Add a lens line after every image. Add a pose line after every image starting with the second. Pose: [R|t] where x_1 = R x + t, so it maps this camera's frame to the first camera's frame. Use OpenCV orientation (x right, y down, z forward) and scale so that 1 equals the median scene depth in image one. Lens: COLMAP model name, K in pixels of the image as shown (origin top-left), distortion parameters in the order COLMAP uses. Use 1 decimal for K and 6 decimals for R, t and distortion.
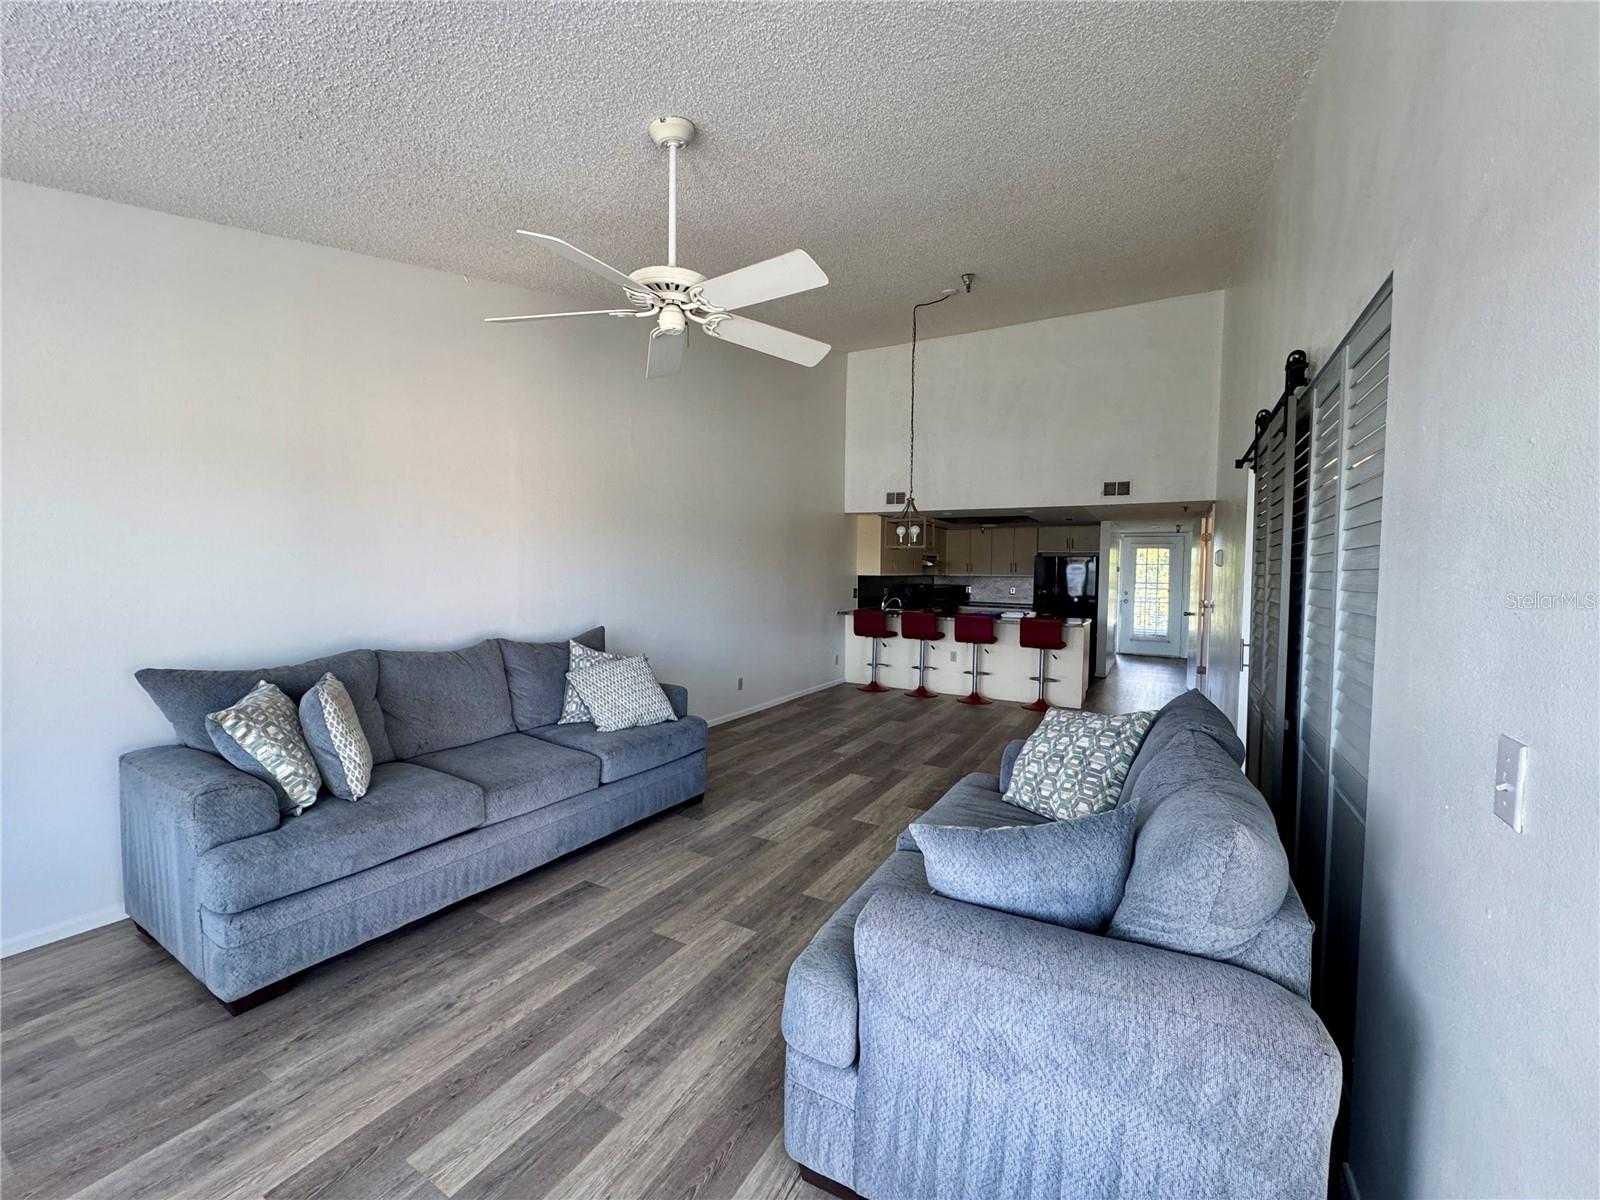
lens RADIAL K [[639.0, 0, 797.5], [0, 639.0, 600.0], [0, 0, 1]] dist [-0.002545, 0.000147]
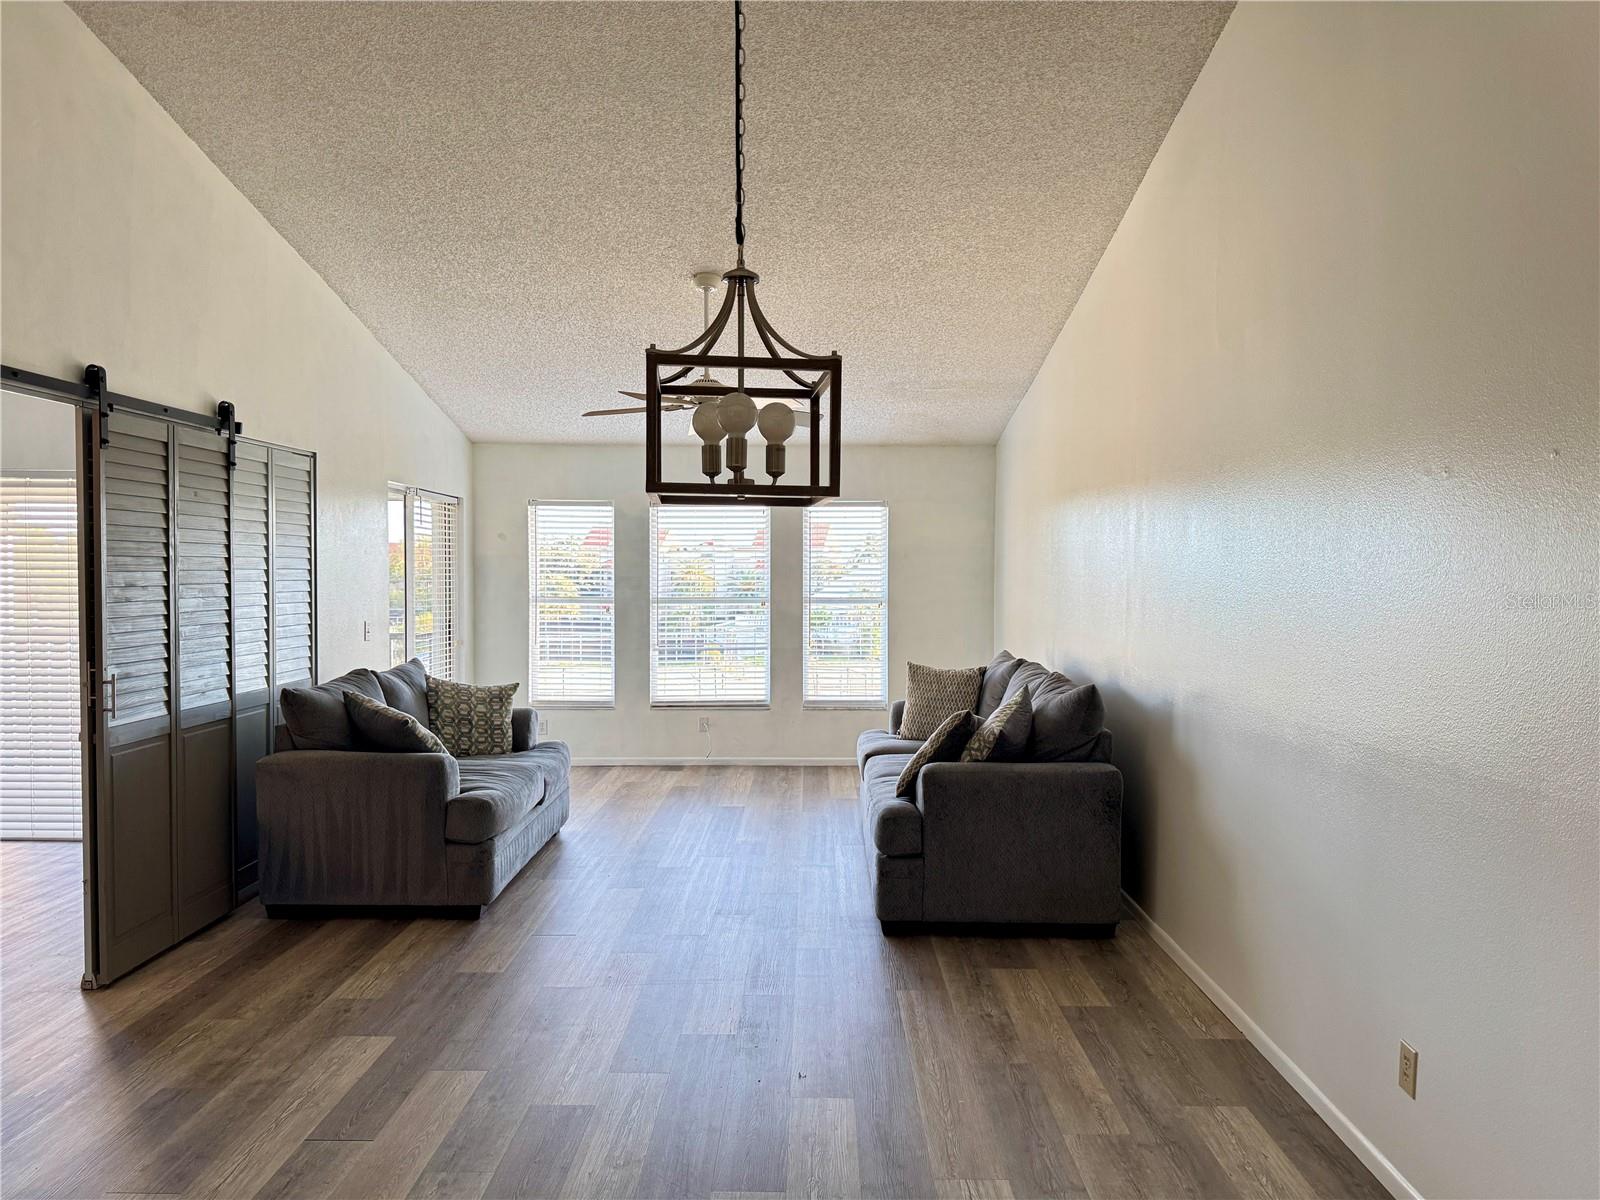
lens RADIAL K [[1120.8, 0, 798.7], [0, 1120.8, 598.5], [0, 0, 1]] dist [0.014413, 0.000681]
pose [[-0.863964, 0.000391, -0.503553, 0.544330], [-0.035941, 0.997401, 0.062440, -0.109350], [0.502269, 0.072044, -0.861705, 2.068611]]
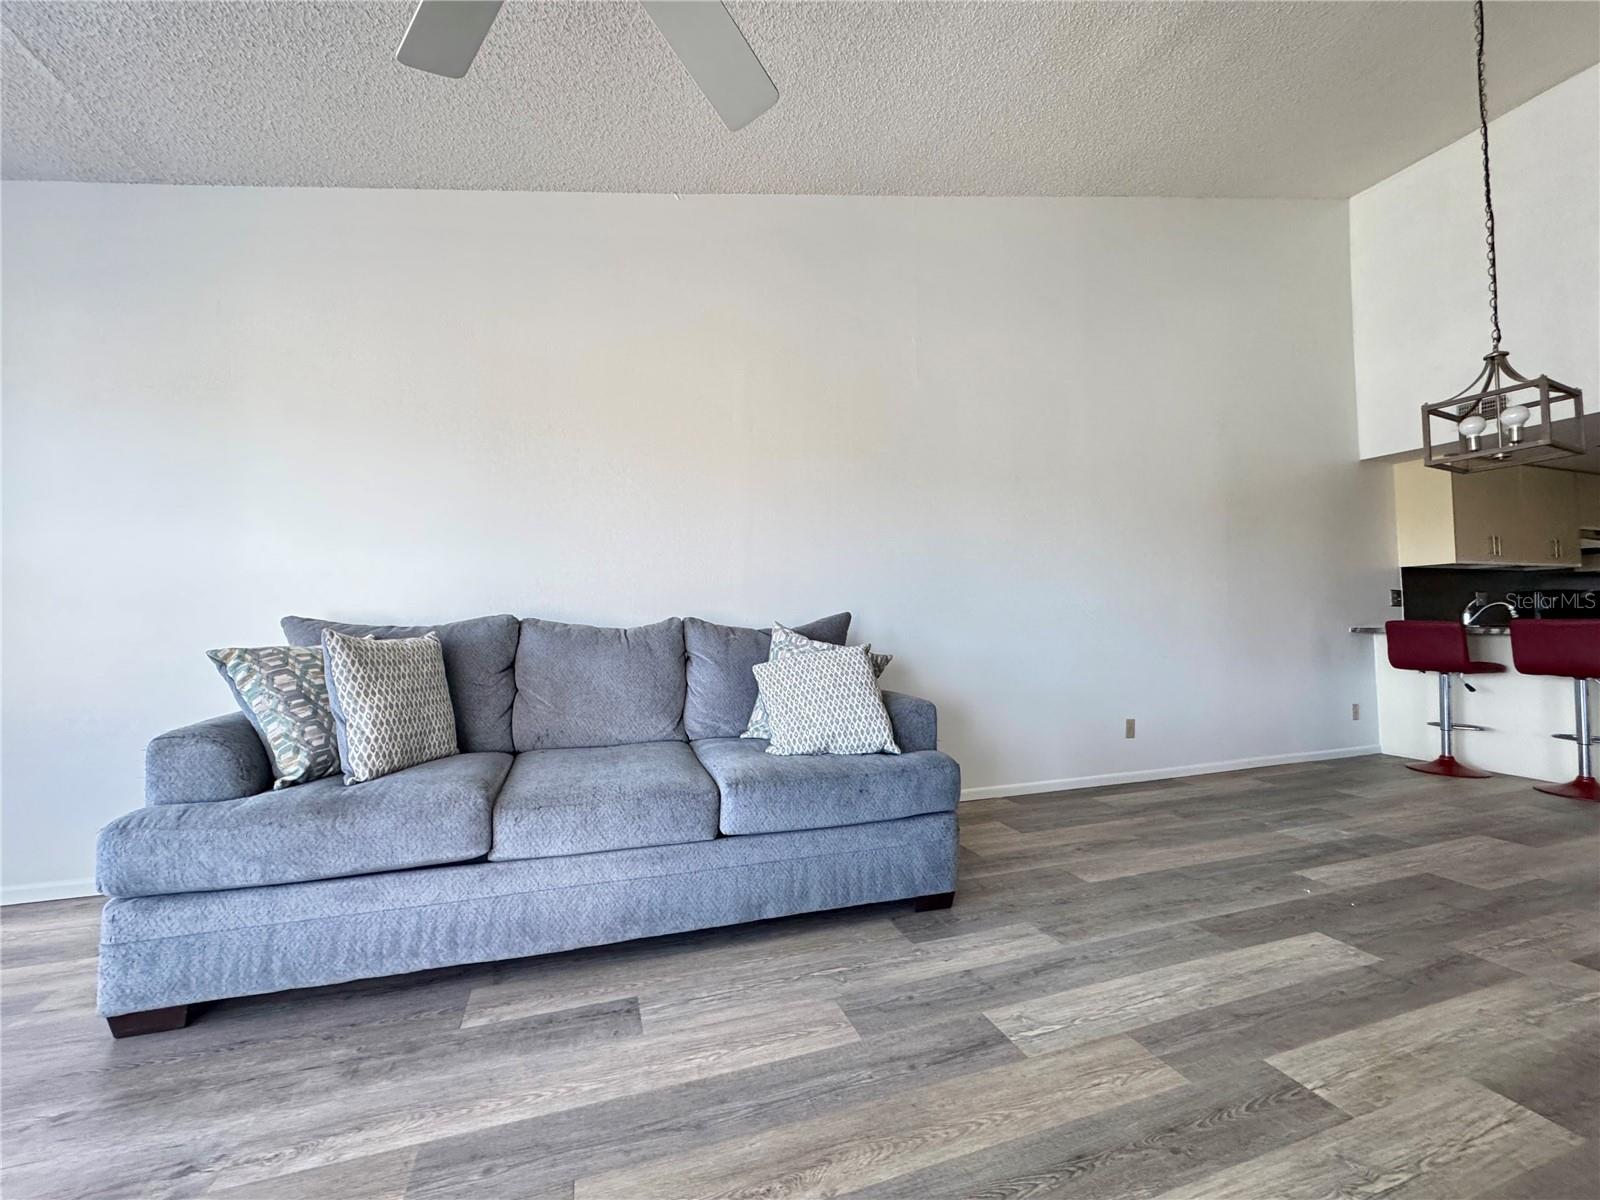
lens RADIAL K [[639.0, 0, 796.3], [0, 639.0, 599.5], [0, 0, 1]] dist [-0.002545, 0.000147]
pose [[0.754169, -0.041592, -0.655362, 0.135272], [-0.013358, 0.996814, -0.078634, 0.096962], [0.656545, 0.068058, 0.751210, 0.499537]]
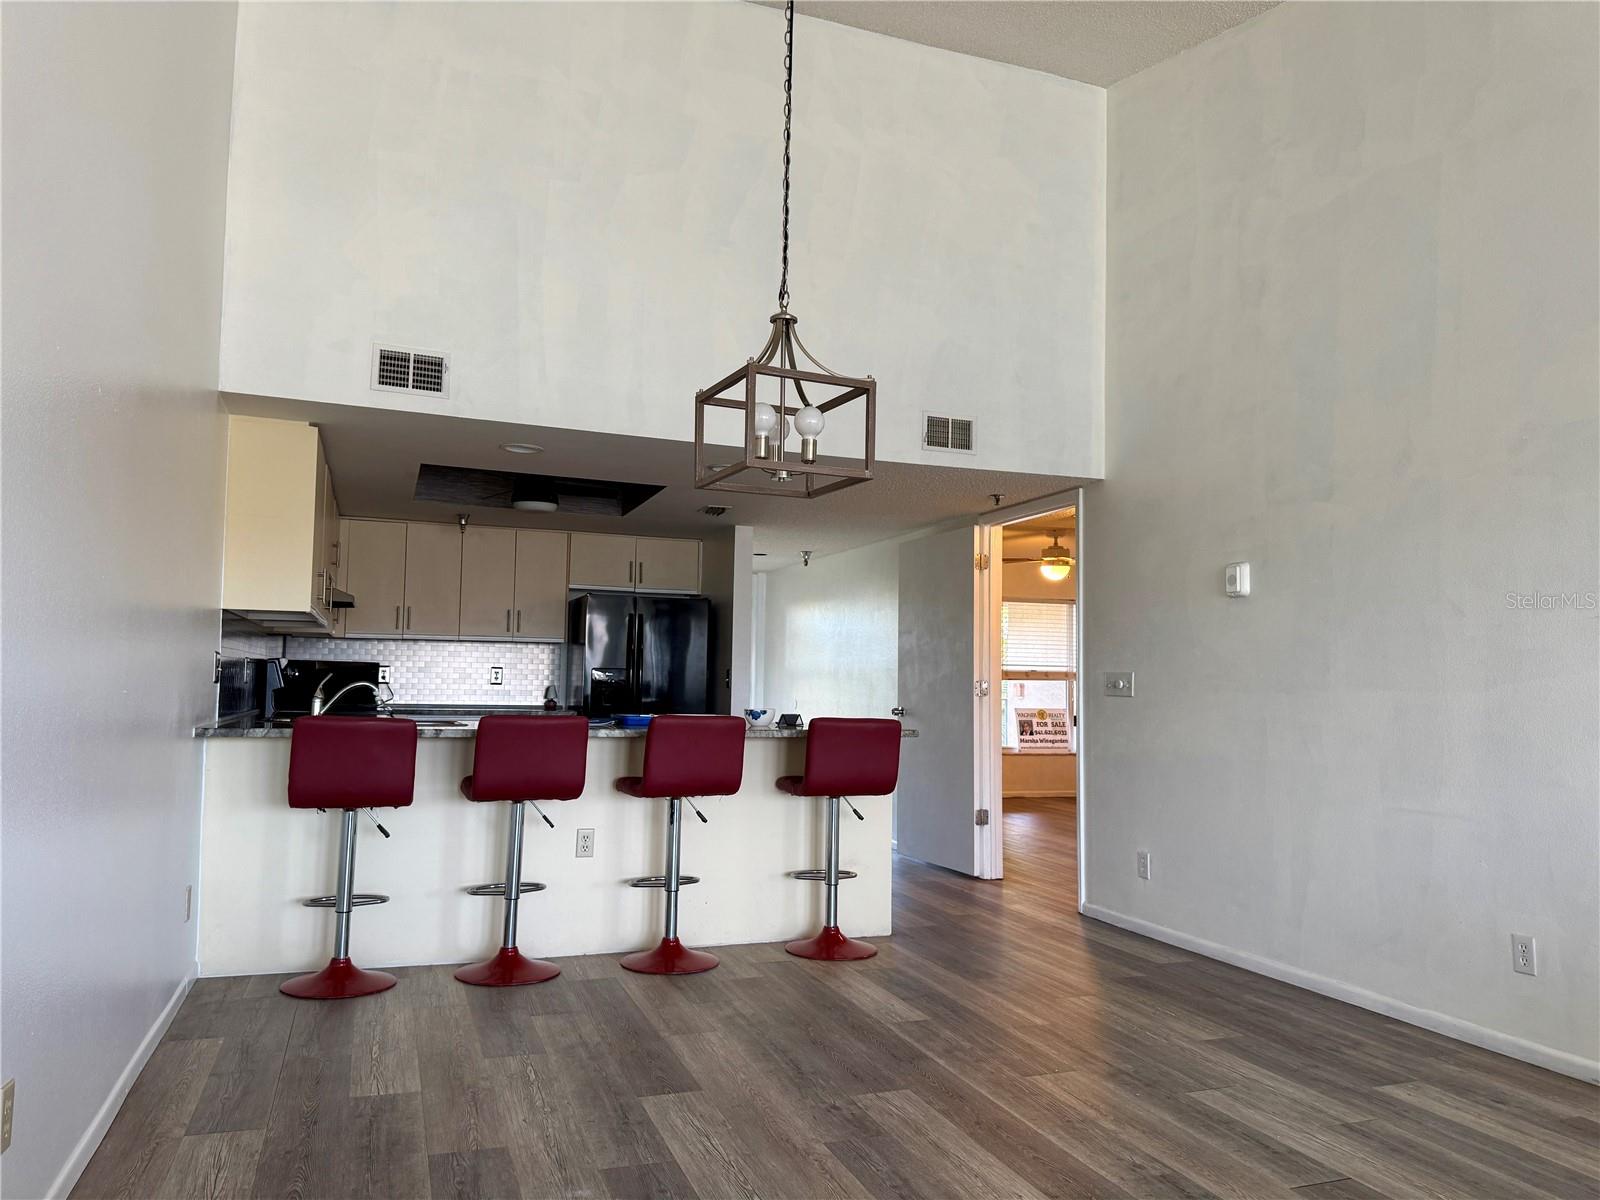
lens RADIAL K [[1120.8, 0, 795.0], [0, 1120.8, 602.7], [0, 0, 1]] dist [0.014413, 0.000681]
pose [[0.632047, 0.055160, 0.772964, -0.332748], [0.027580, 0.995230, -0.093573, 0.035618], [-0.774439, 0.080461, 0.627511, 1.033518]]
